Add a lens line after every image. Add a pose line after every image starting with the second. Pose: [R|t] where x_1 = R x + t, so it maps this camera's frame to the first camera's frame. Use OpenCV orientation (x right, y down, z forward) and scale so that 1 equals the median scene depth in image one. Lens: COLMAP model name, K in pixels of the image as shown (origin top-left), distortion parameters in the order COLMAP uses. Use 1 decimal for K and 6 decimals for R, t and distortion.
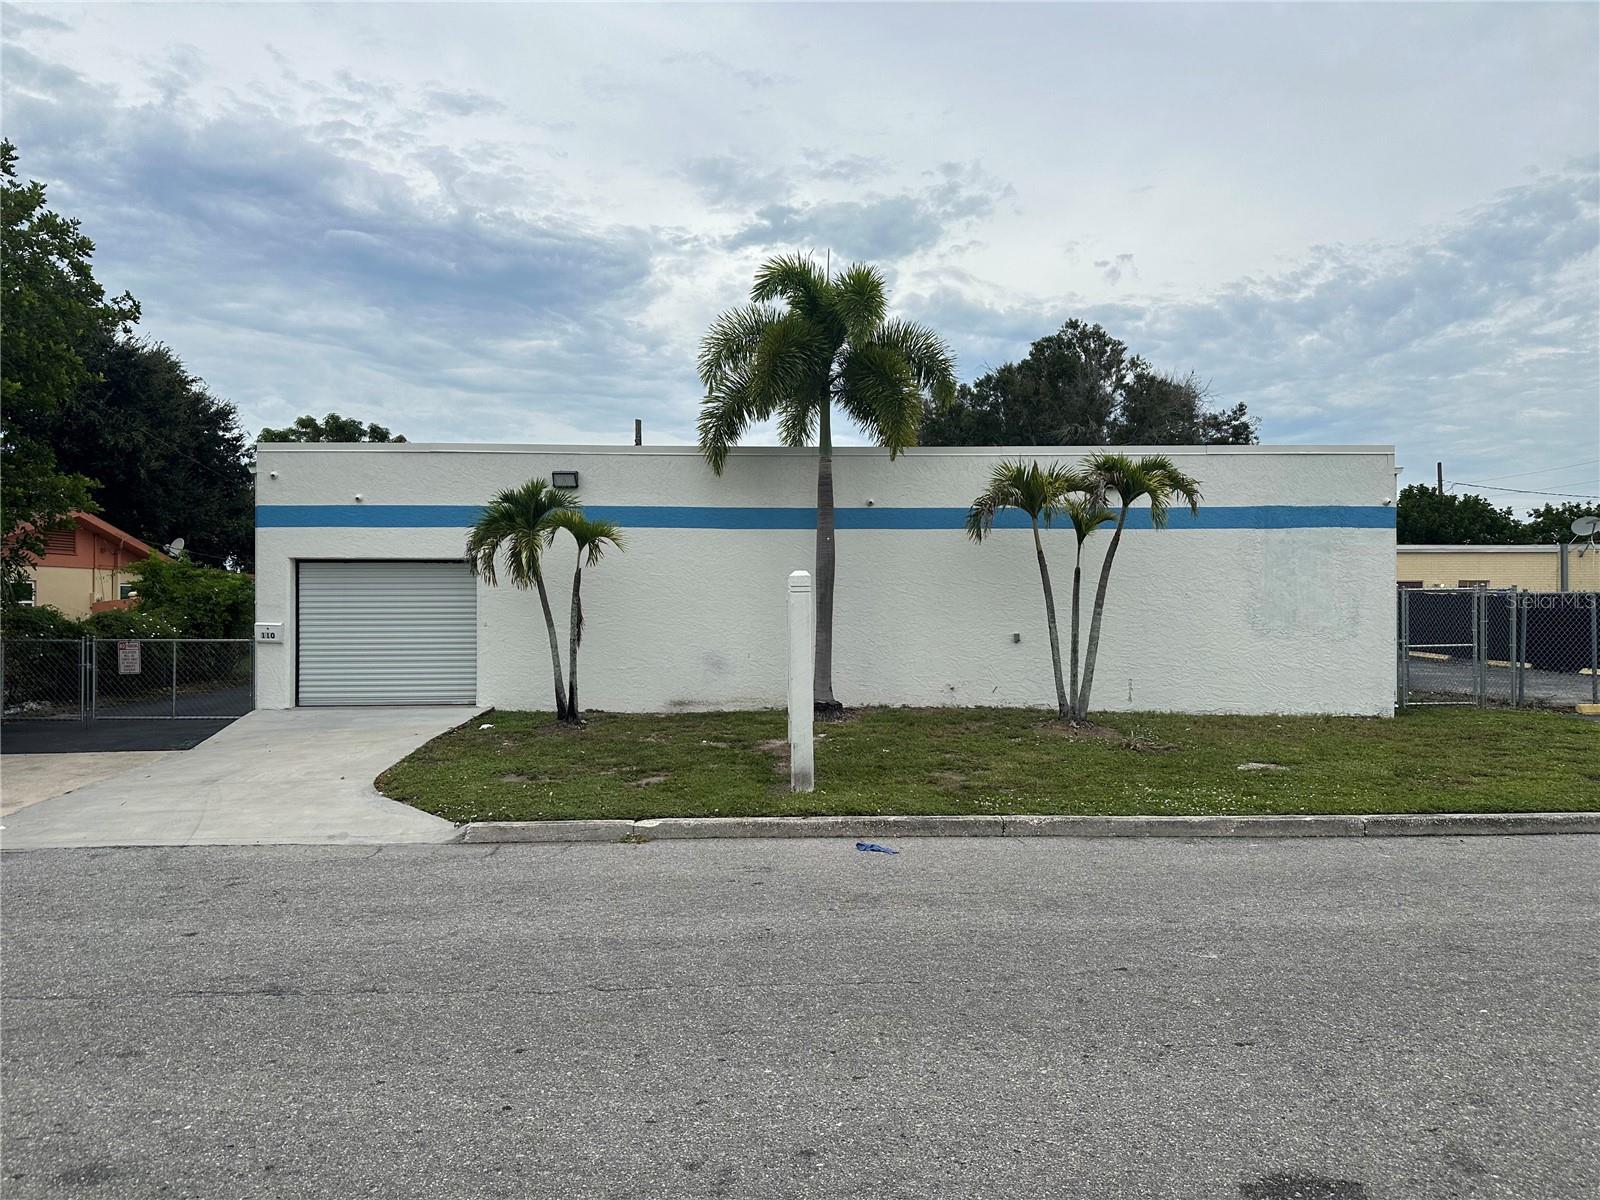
lens RADIAL K [[1134.0, 0, 800.6], [0, 1134.0, 579.3], [0, 0, 1]] dist [0.075697, -0.089689]
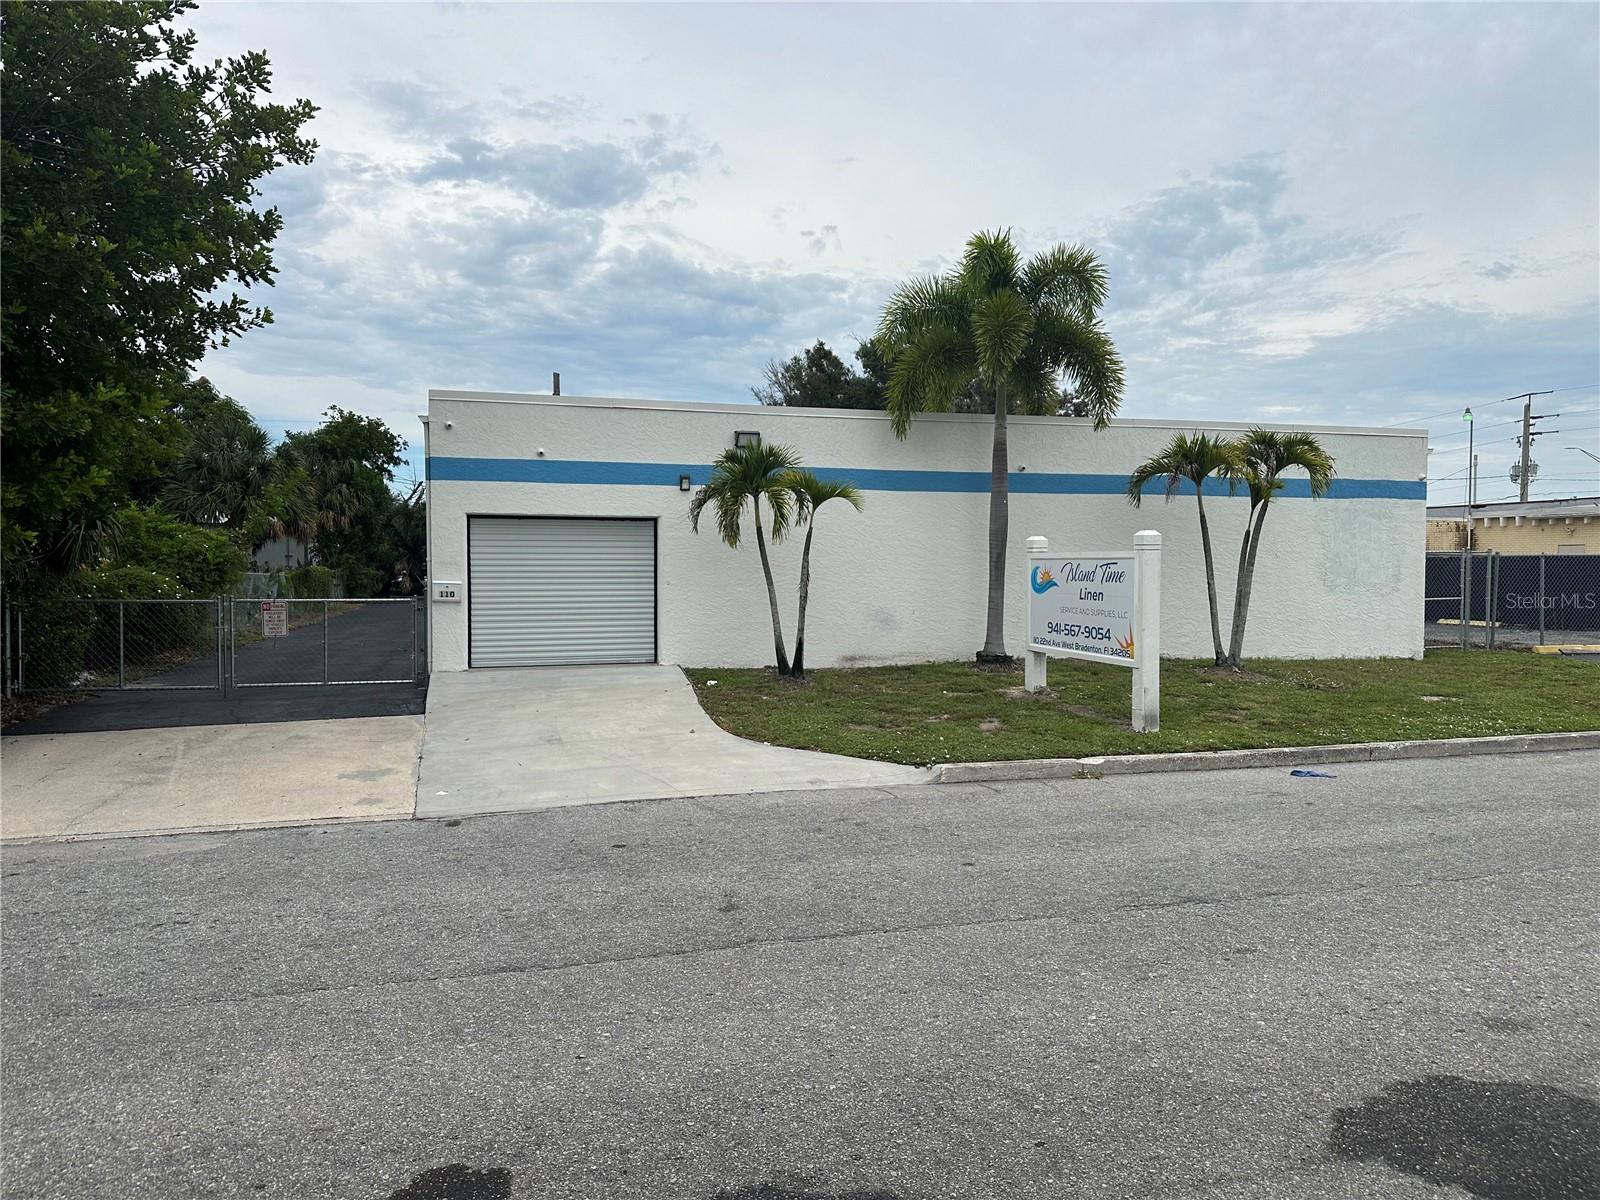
lens RADIAL K [[1133.6, 0, 800.0], [0, 1133.6, 600.0], [0, 0, 1]] dist [0.118286, -0.197065]
pose [[0.968820, -0.005641, 0.247701, -0.432150], [-0.006943, 0.998730, 0.049902, 0.004349], [-0.247668, -0.050066, 0.967551, 0.008499]]
